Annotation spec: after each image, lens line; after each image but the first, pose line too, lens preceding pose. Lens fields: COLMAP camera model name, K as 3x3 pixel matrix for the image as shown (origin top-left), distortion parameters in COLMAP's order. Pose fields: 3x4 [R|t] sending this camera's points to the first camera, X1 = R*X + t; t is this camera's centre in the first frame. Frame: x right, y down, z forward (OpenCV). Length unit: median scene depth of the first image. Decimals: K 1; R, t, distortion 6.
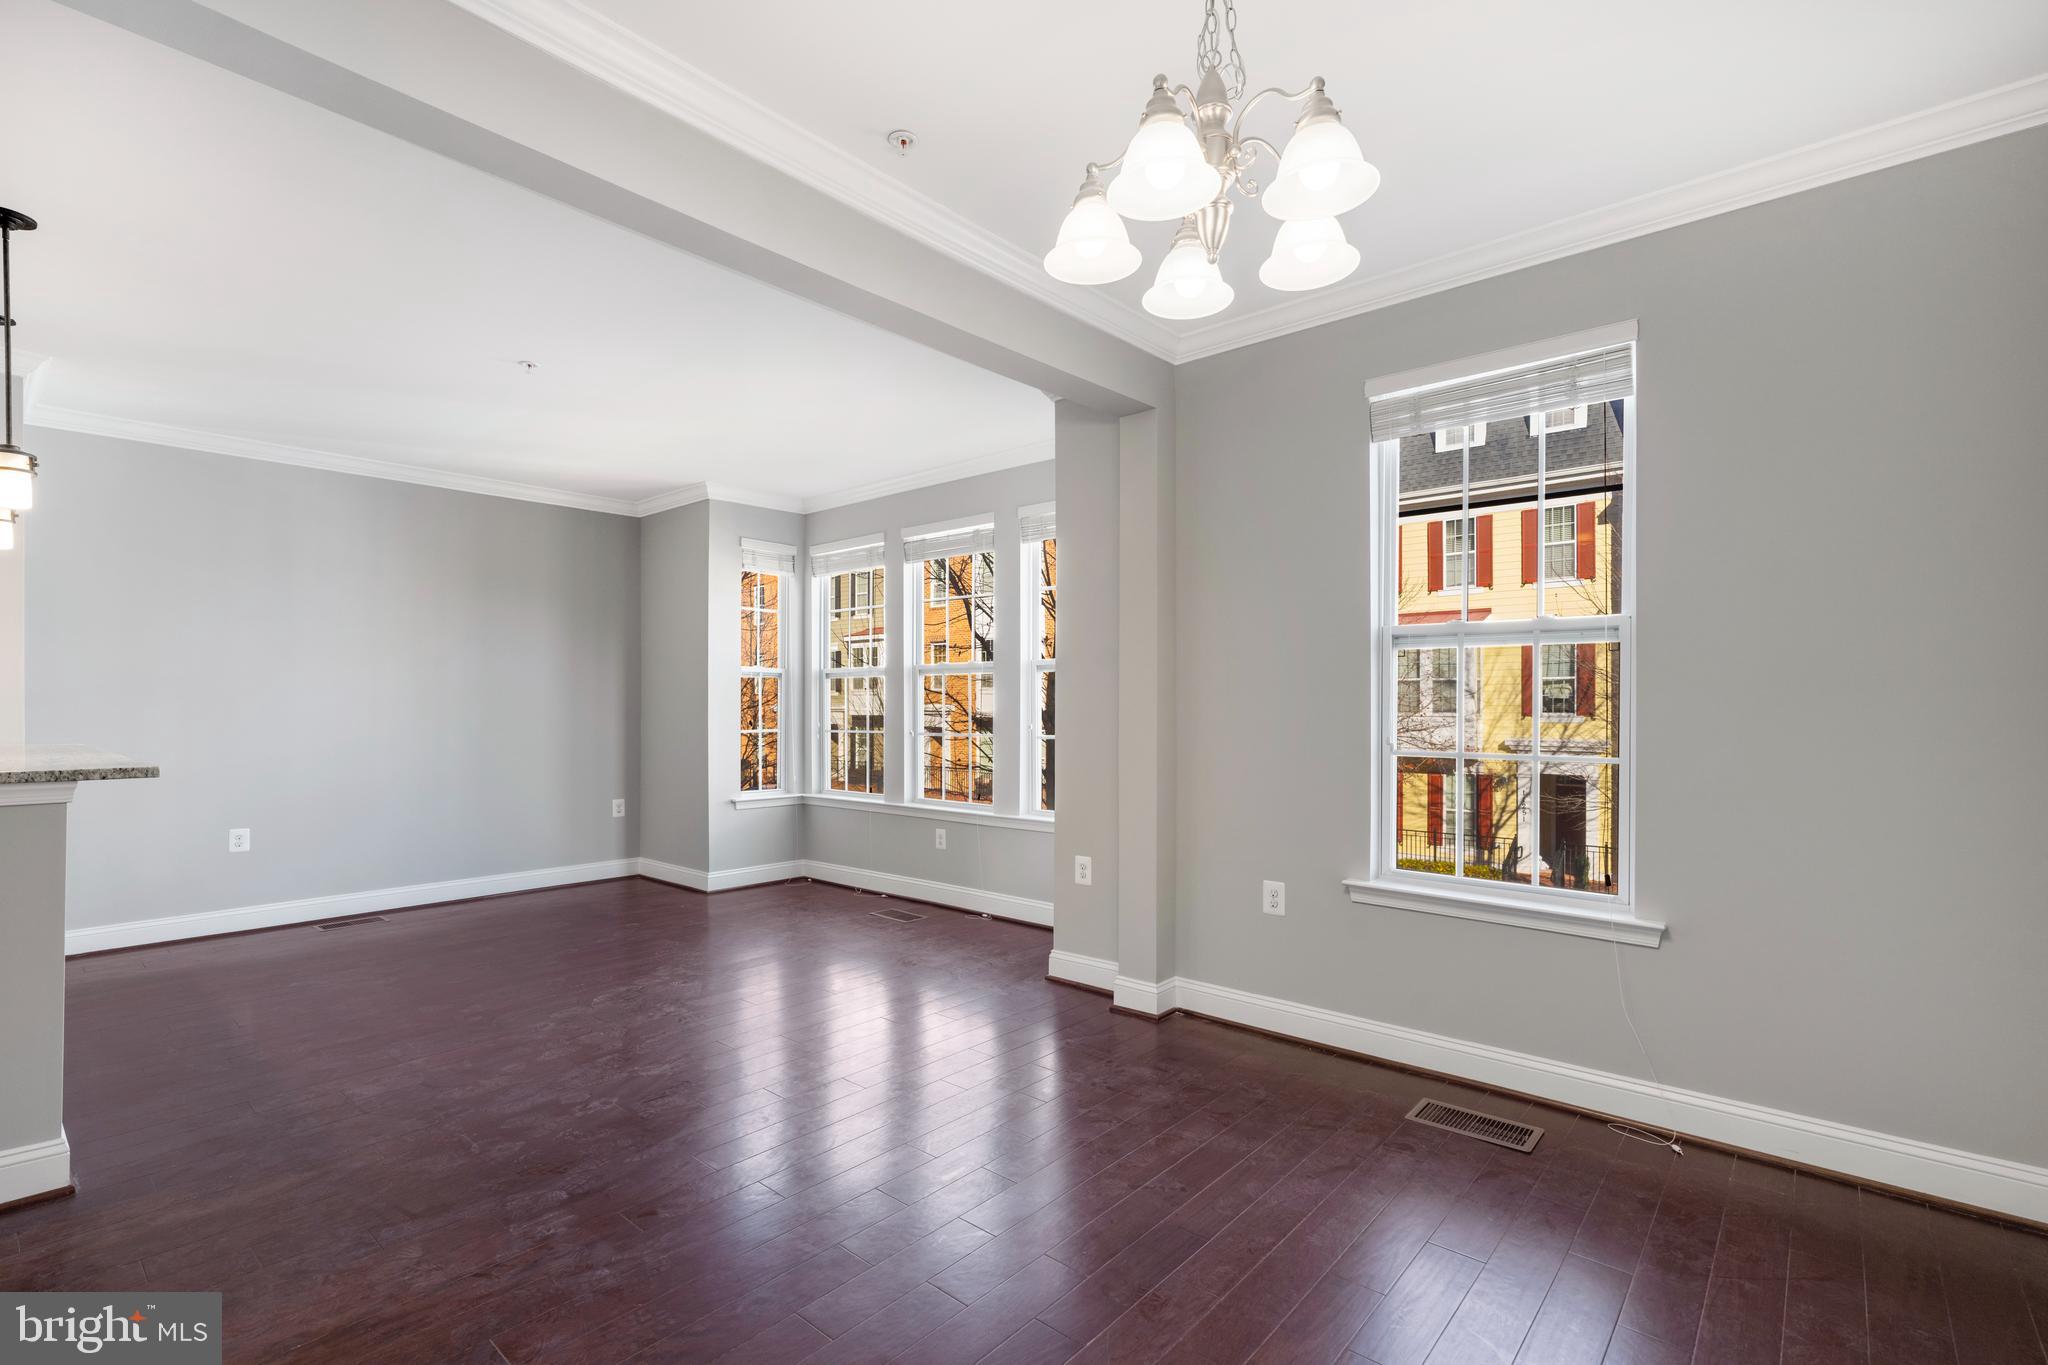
lens RADIAL K [[935.5, 0, 1016.4], [0, 935.5, 700.2], [0, 0, 1]] dist [0.000378, 0.000018]
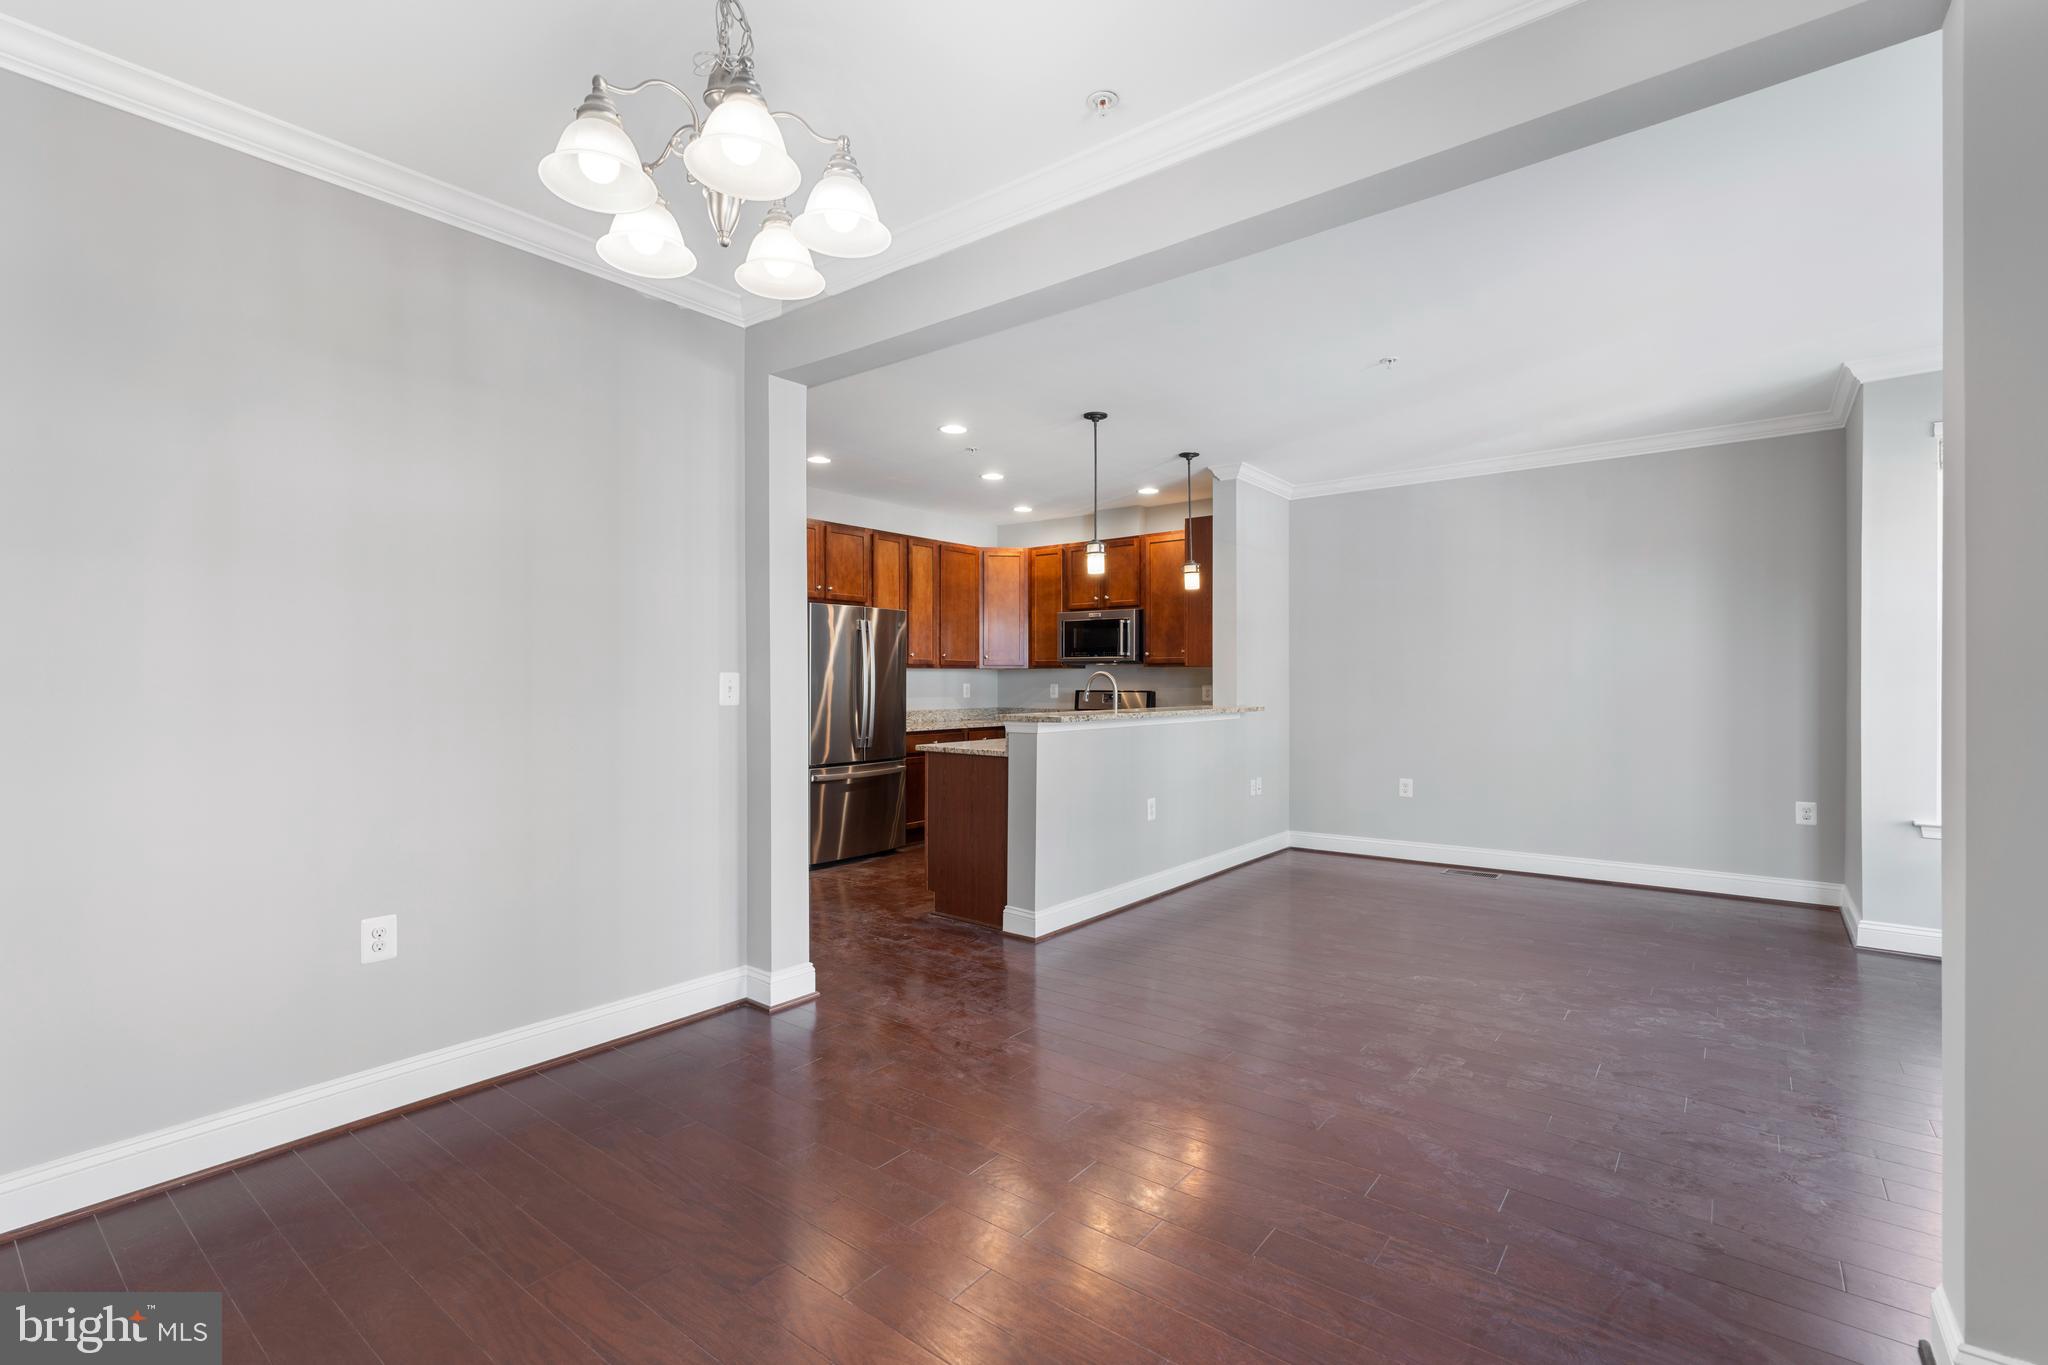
lens RADIAL K [[924.6, 0, 1022.9], [0, 924.6, 688.6], [0, 0, 1]] dist [-0.000398, -0.000058]
pose [[0.055440, 0.005139, -0.998449, 0.356440], [0.008344, 0.999949, 0.005610, 0.003077], [0.998427, -0.008642, 0.055395, 0.371355]]
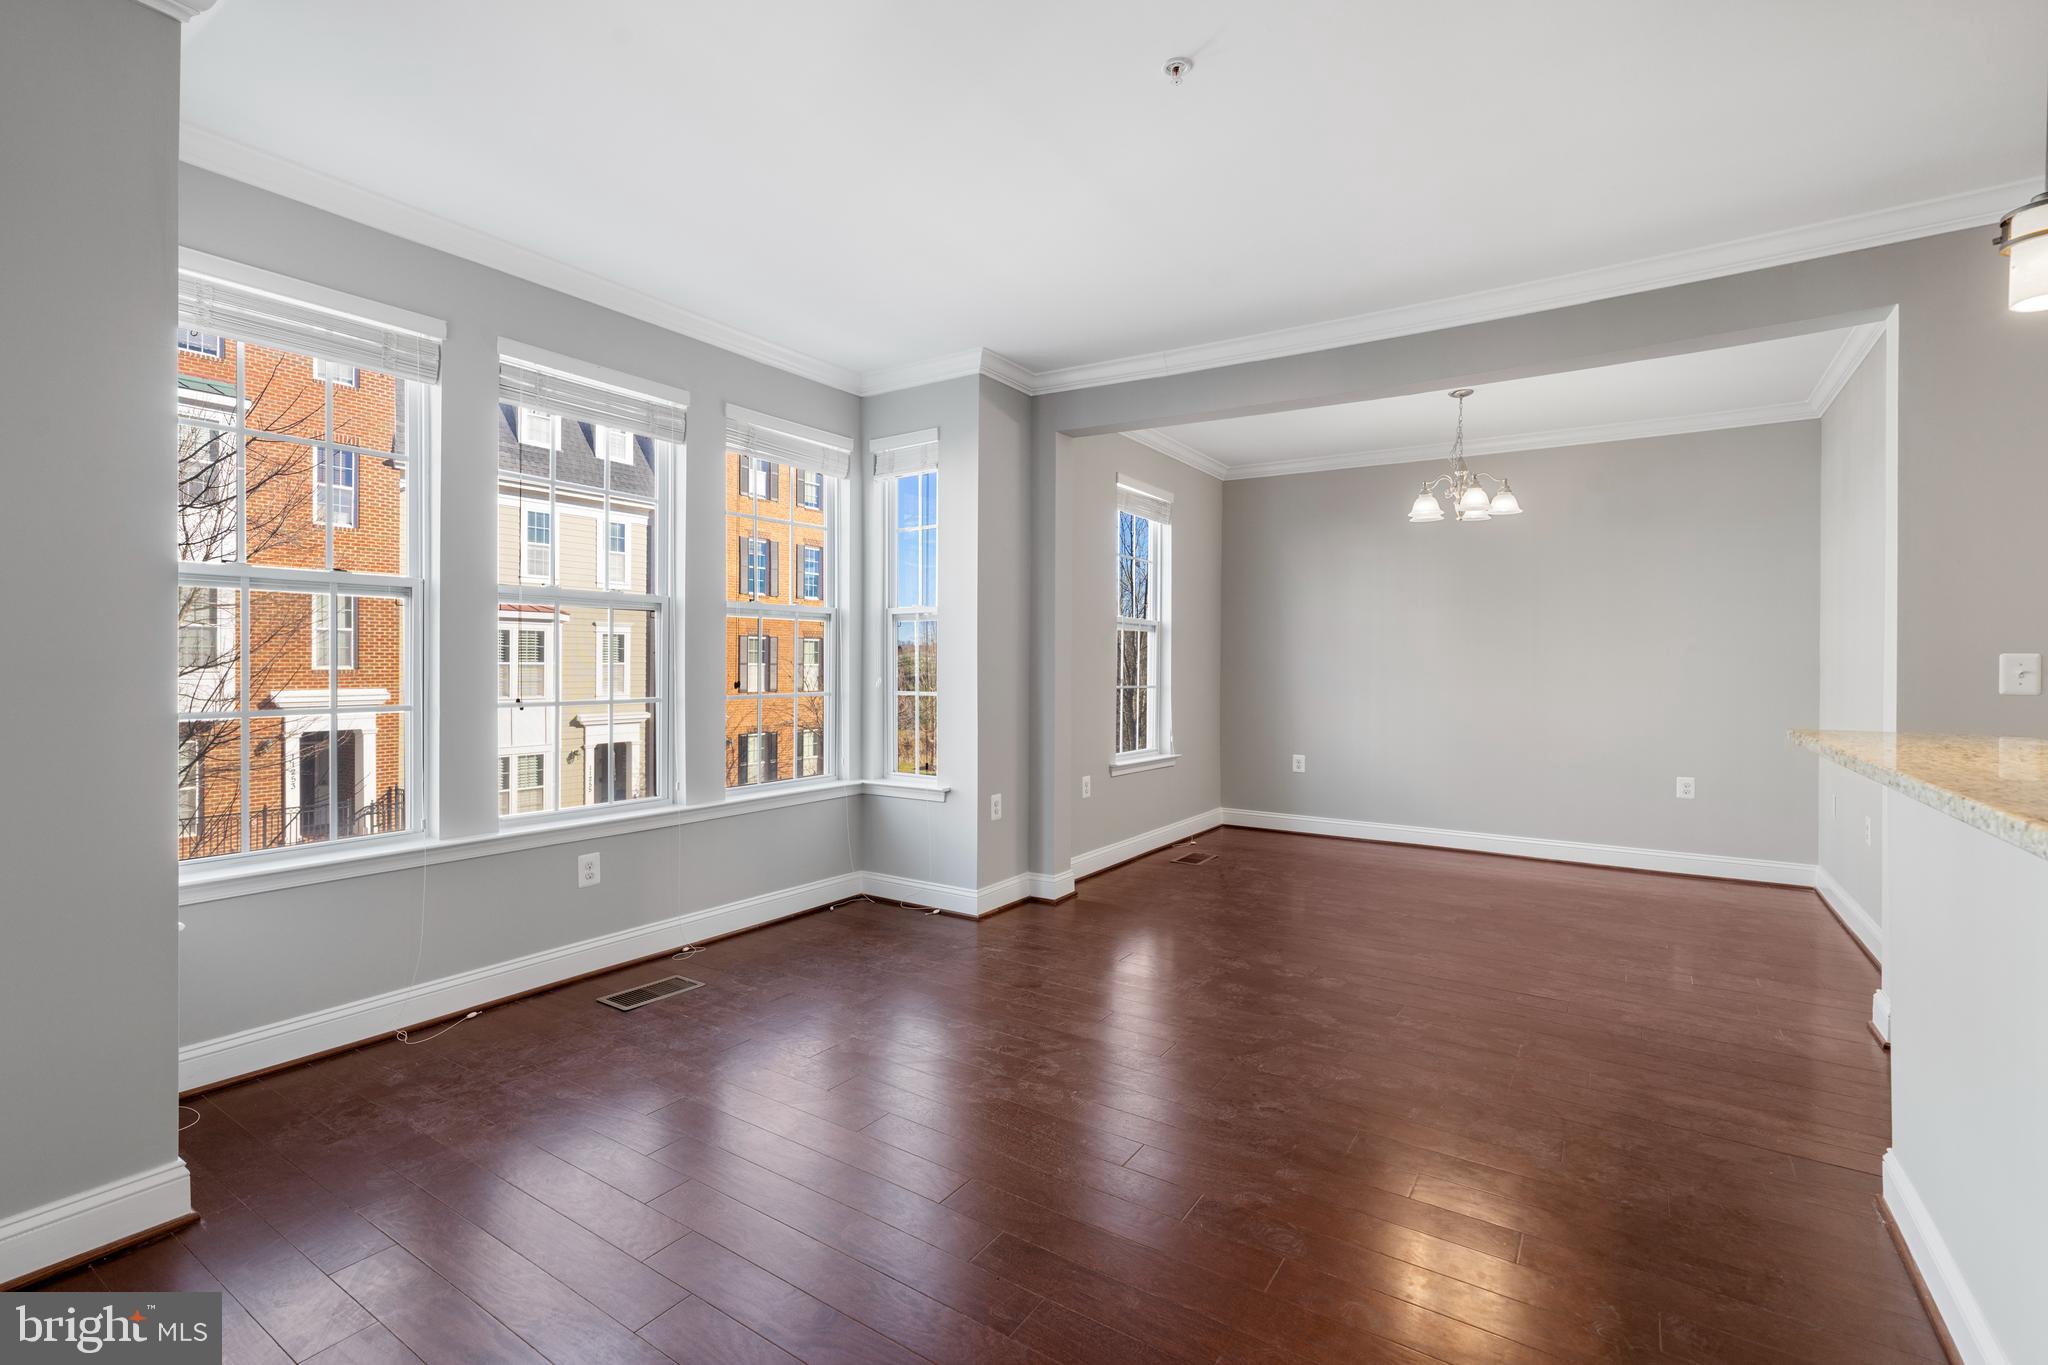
lens RADIAL K [[919.1, 0, 998.2], [0, 919.1, 657.1], [0, 0, 1]] dist [-0.015553, 0.000245]
pose [[-0.118095, 0.004358, 0.992993, -0.754147], [-0.010153, 0.999933, -0.005596, 0.005799], [-0.992950, -0.010743, -0.118043, 0.829670]]
